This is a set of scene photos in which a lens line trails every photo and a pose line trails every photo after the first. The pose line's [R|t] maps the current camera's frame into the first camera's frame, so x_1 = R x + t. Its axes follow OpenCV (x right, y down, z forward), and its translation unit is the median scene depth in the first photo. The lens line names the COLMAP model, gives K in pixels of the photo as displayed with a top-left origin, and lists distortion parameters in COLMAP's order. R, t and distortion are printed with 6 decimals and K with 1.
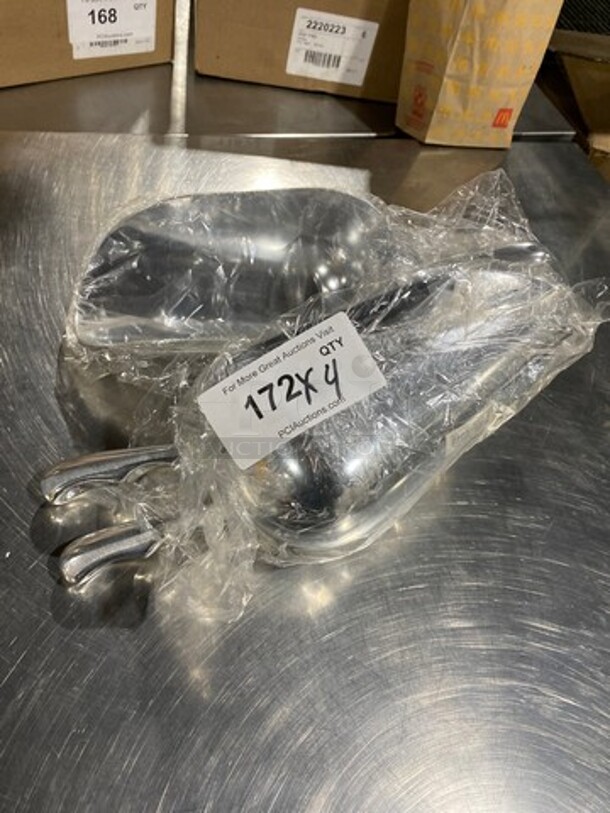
lens RADIAL K [[618.6, 0, 305.0], [0, 618.6, 406.5], [0, 0, 1]] dist [0.002502, 0.000908]
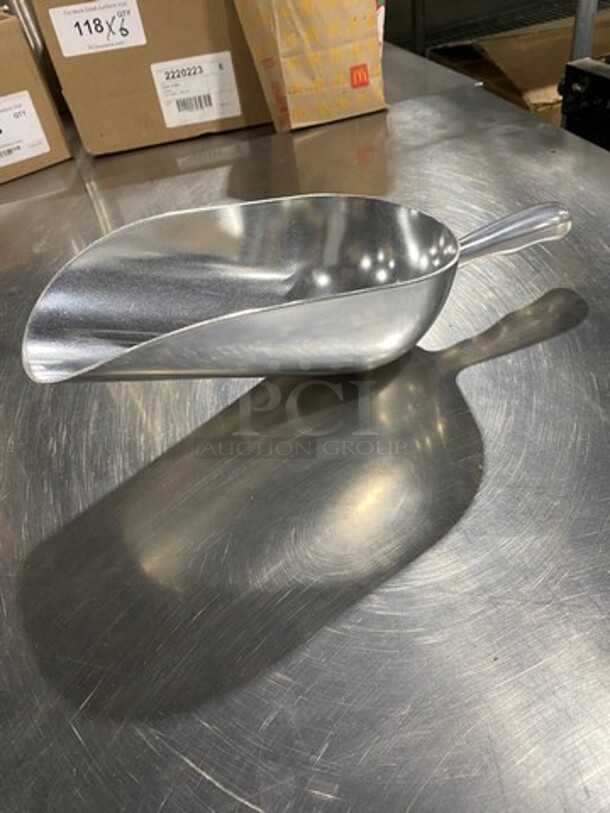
lens RADIAL K [[618.6, 0, 305.0], [0, 618.6, 406.5], [0, 0, 1]] dist [0.002502, 0.000908]
pose [[0.940461, -0.268264, -0.208729, 0.294079], [0.211834, 0.942828, -0.257297, 0.238868], [0.265819, 0.197762, 0.943520, 0.168200]]
